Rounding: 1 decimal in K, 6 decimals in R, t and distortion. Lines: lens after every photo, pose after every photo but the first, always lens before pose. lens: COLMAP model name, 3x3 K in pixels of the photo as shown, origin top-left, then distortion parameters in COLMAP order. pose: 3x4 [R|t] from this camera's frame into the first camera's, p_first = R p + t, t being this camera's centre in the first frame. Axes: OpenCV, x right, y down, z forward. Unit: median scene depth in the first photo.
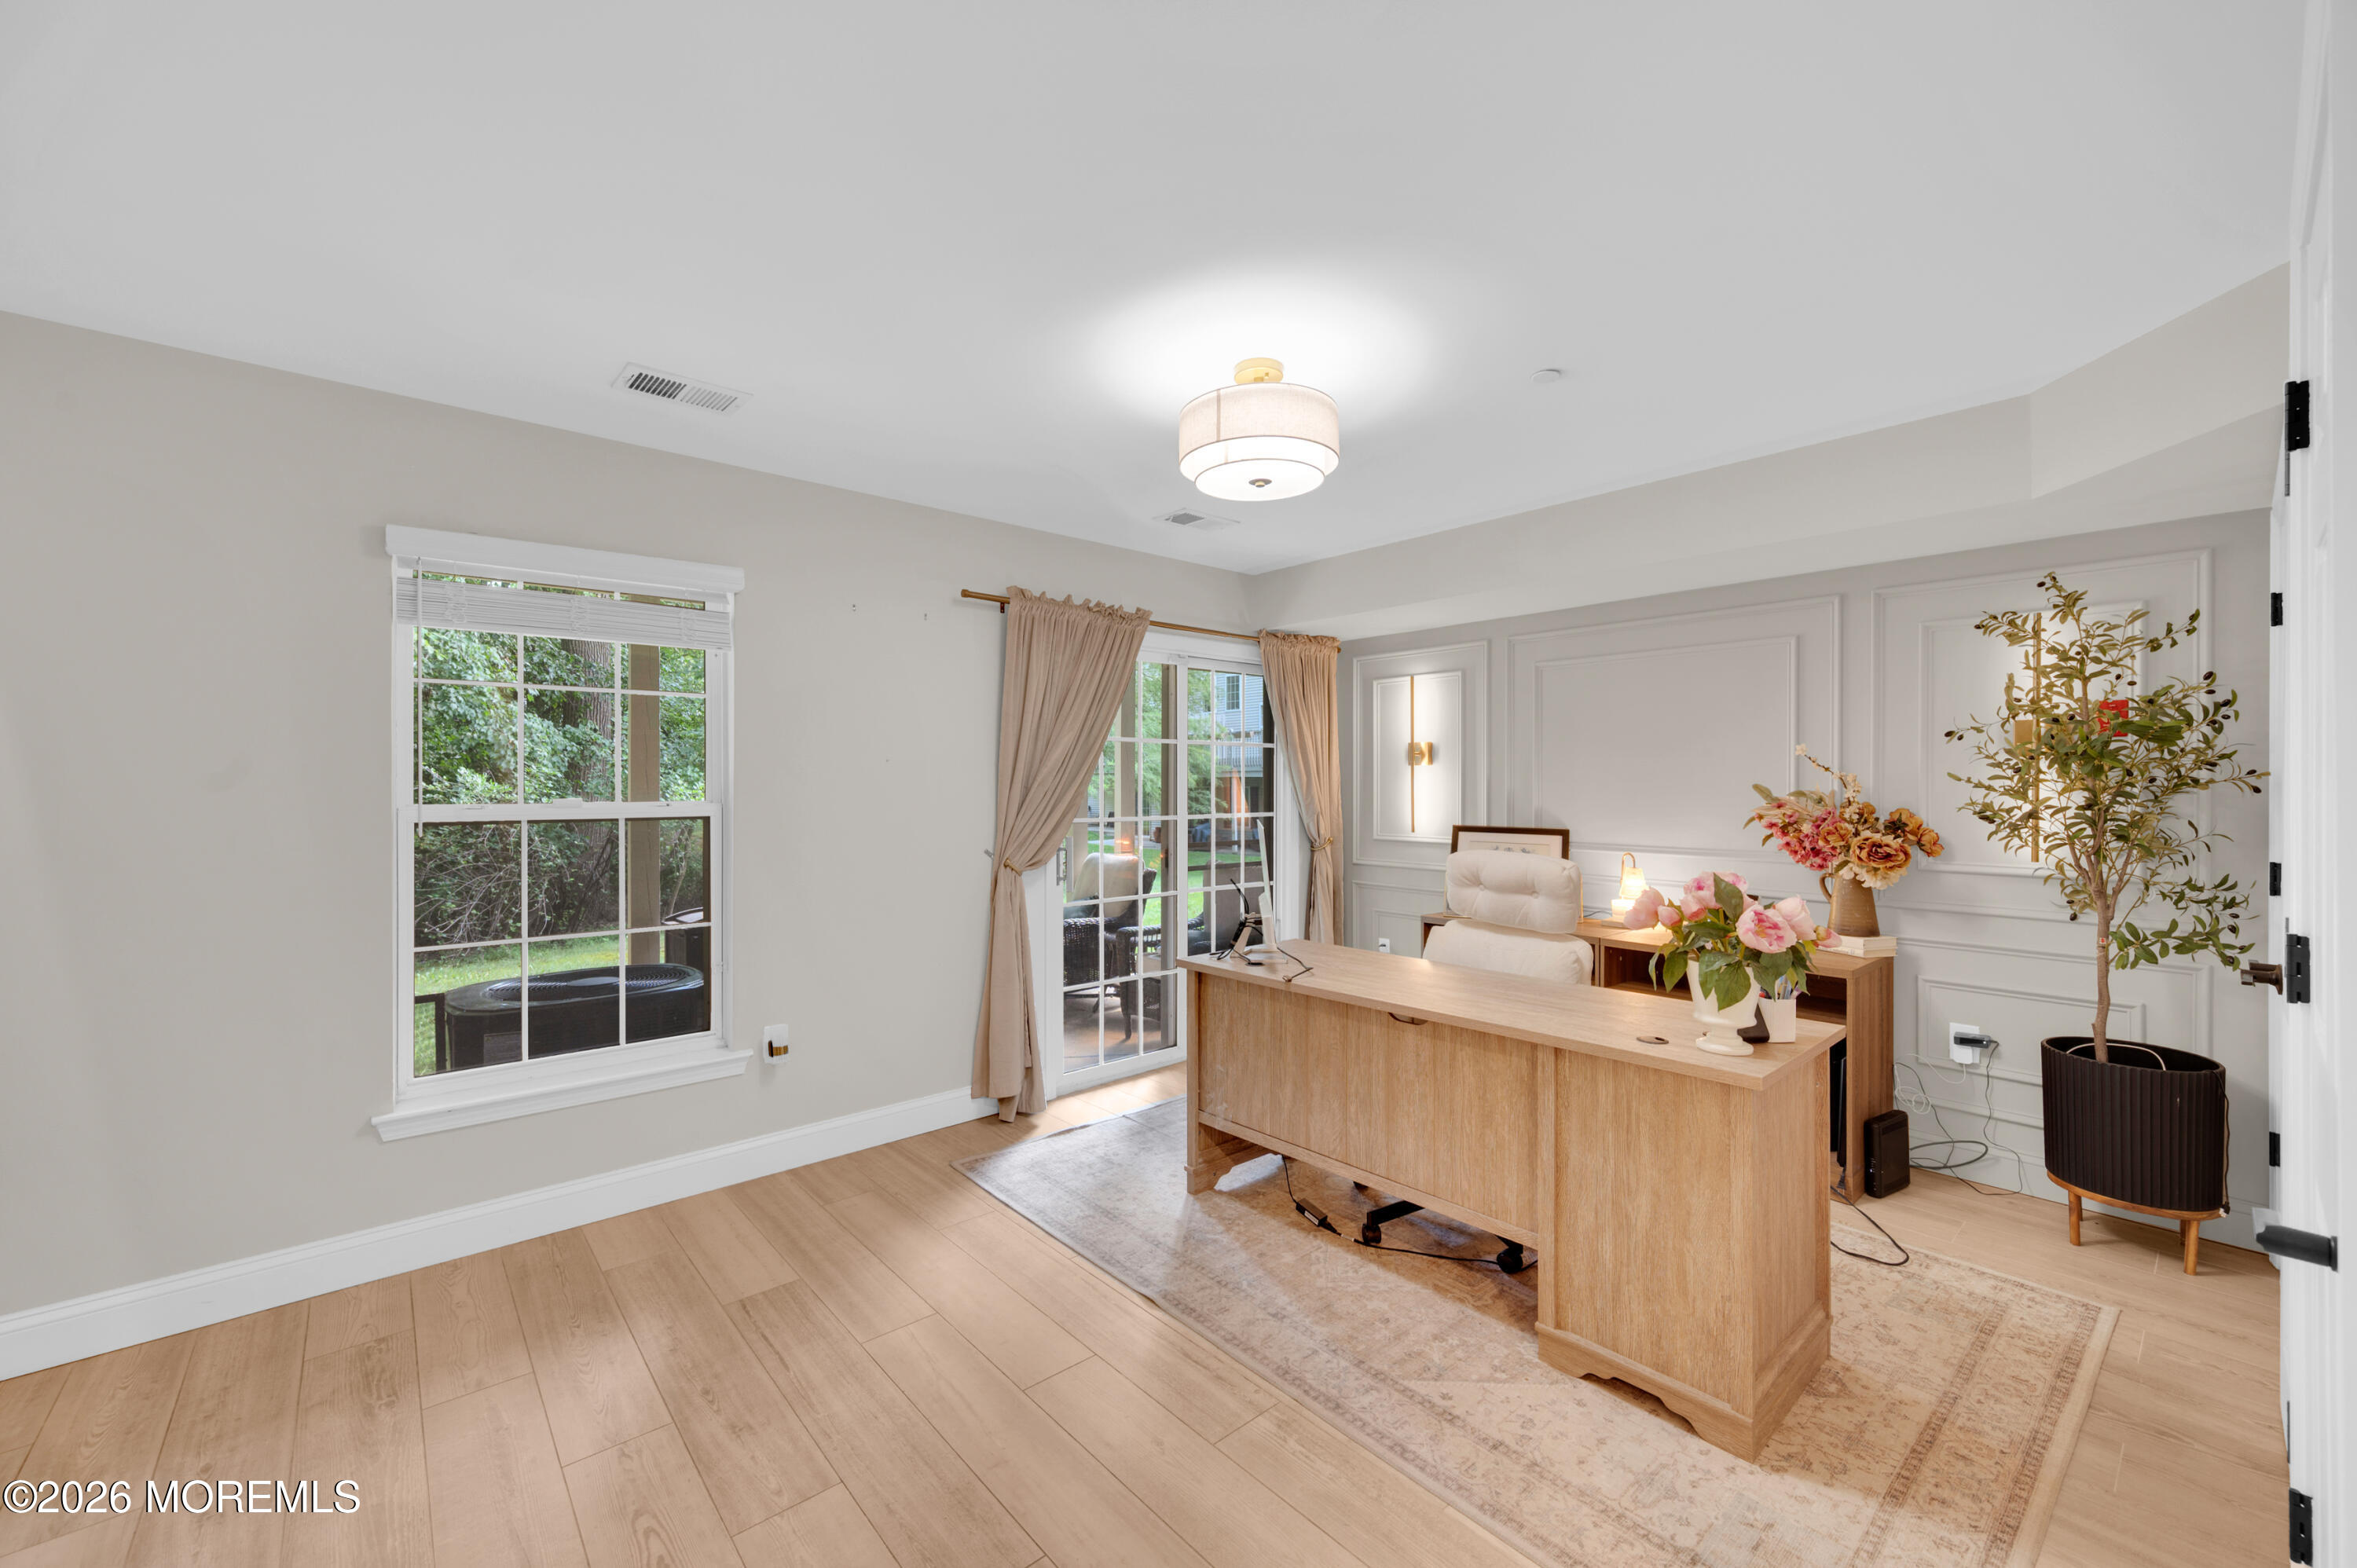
lens RADIAL K [[948.7, 0, 1181.7], [0, 948.7, 785.0], [0, 0, 1]] dist [0.000591, -0.000028]
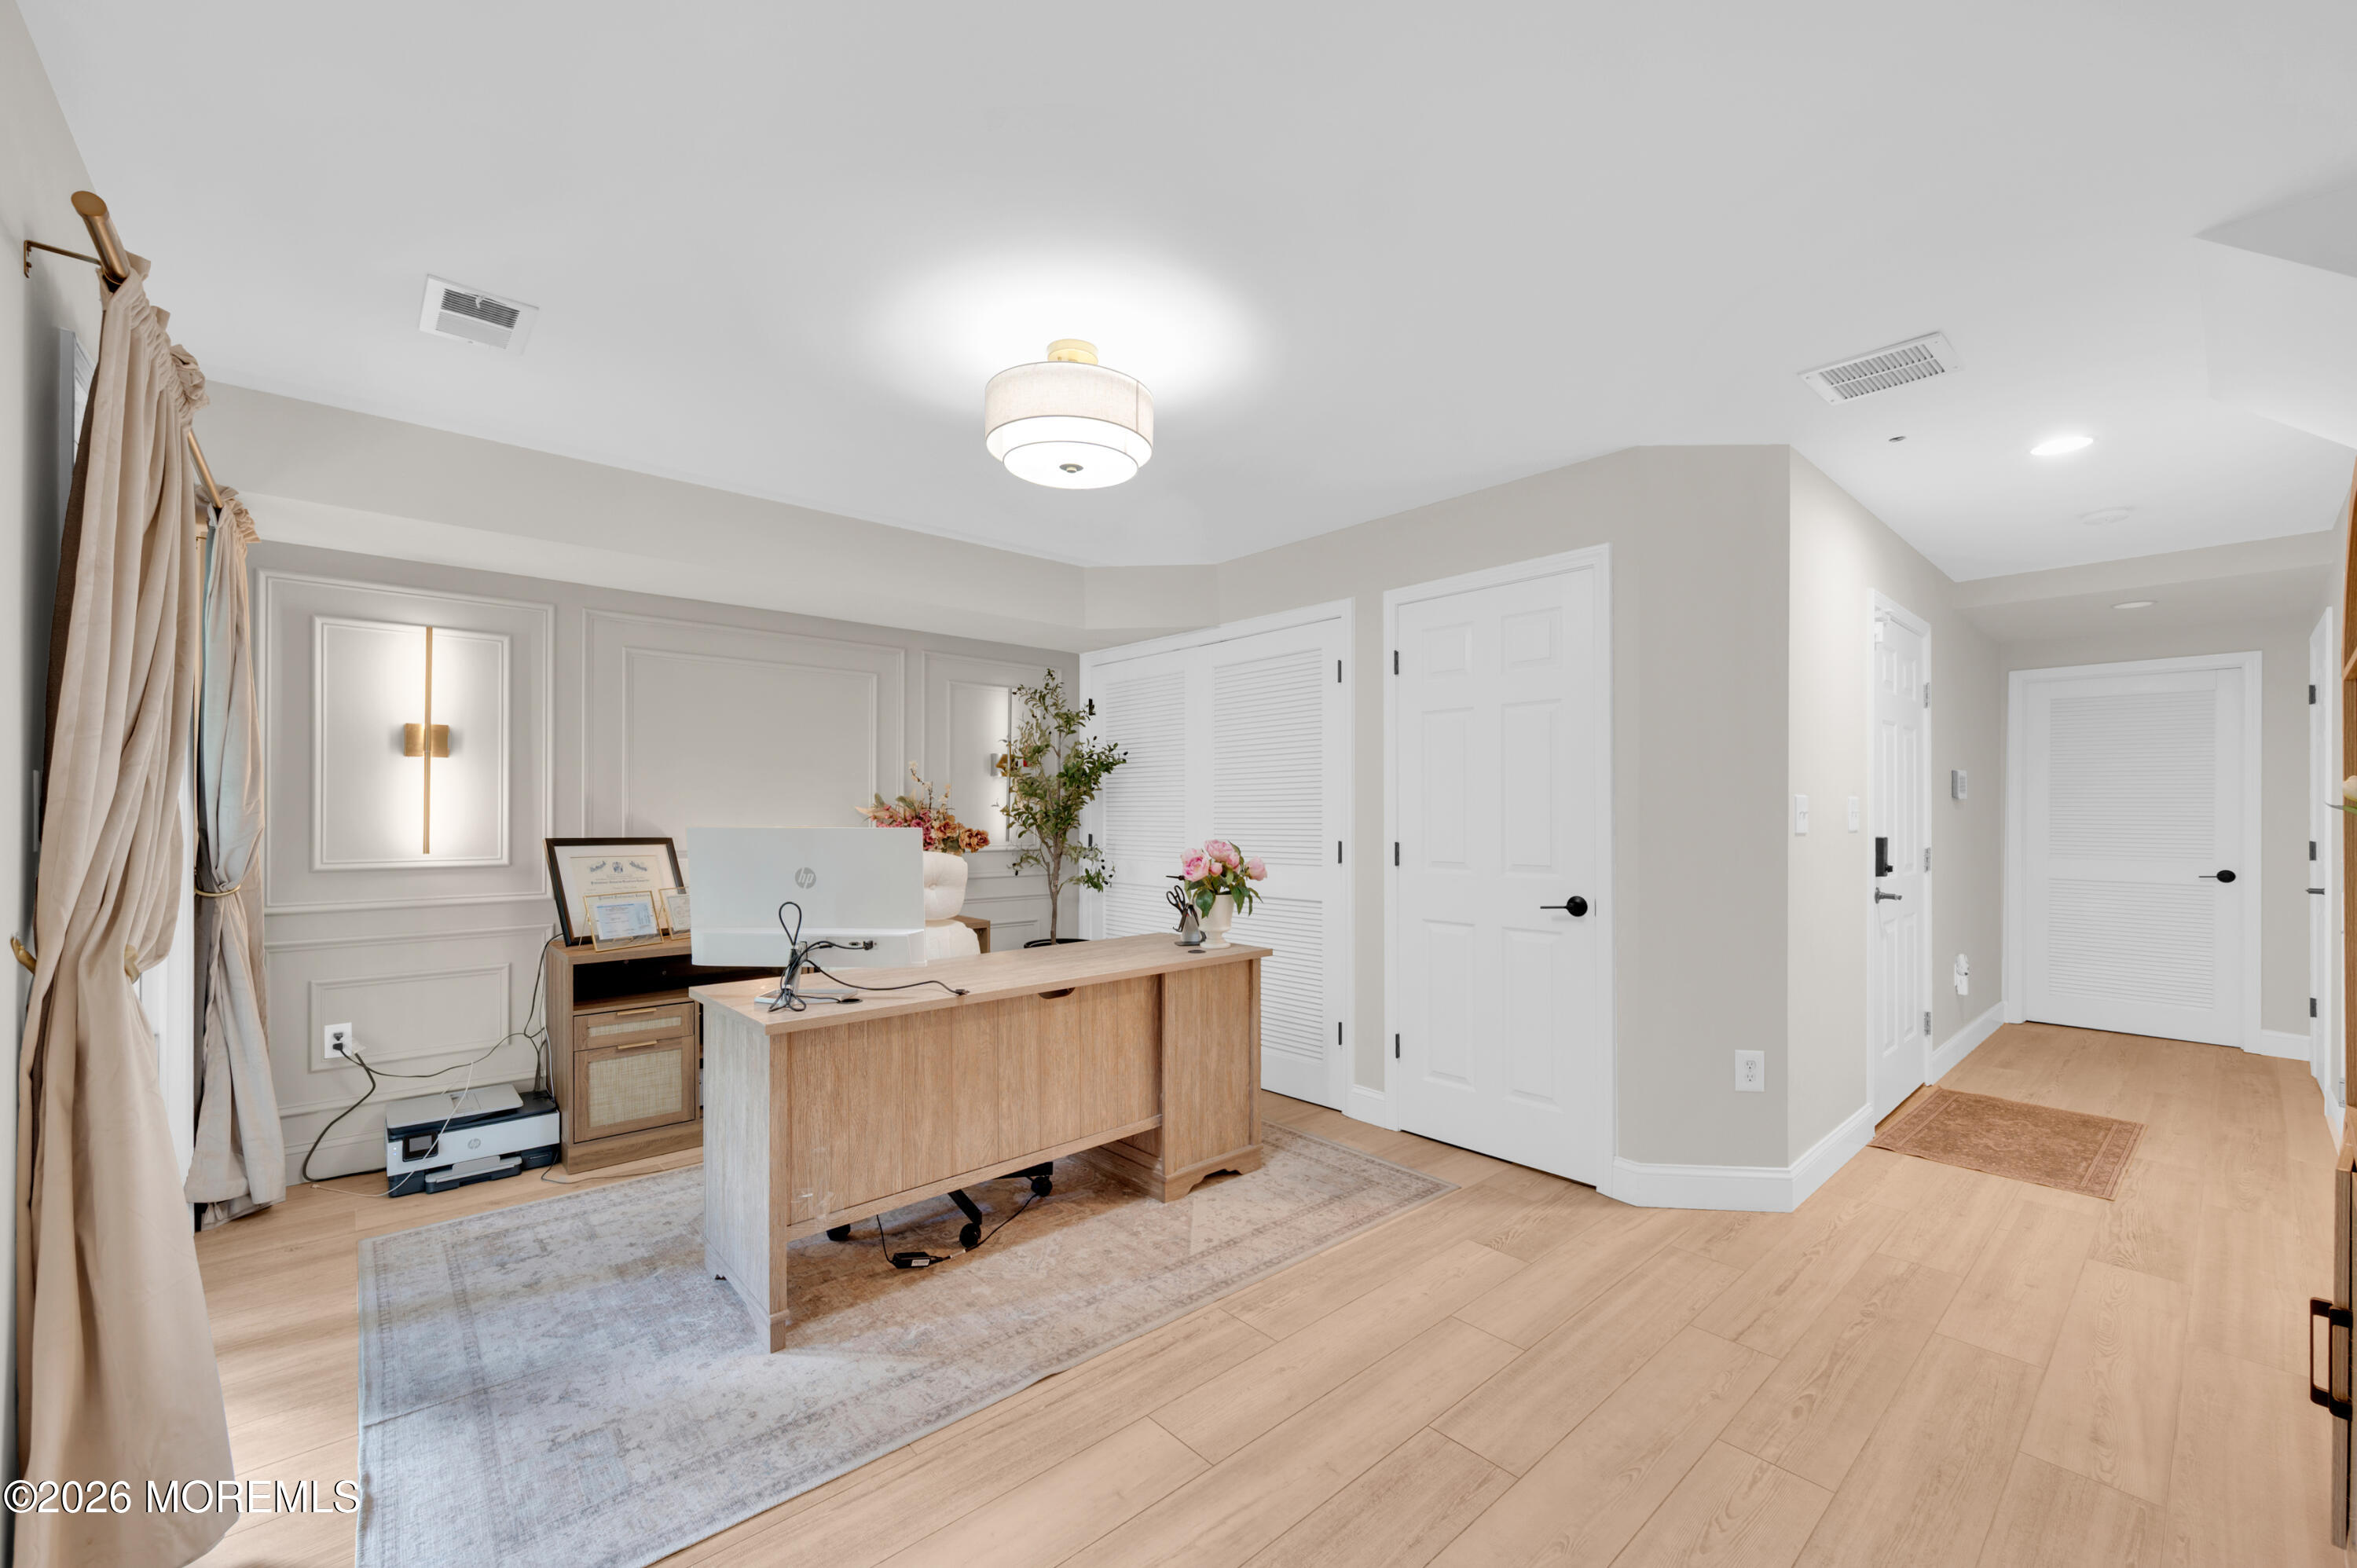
lens RADIAL K [[951.2, 0, 1174.4], [0, 951.2, 809.6], [0, 0, 1]] dist [0.001442, 0.000156]
pose [[-0.023152, 0.002777, 0.999728, -0.846379], [-0.003701, 0.999989, -0.002863, 0.033101], [-0.999725, -0.003766, -0.023141, 0.862077]]
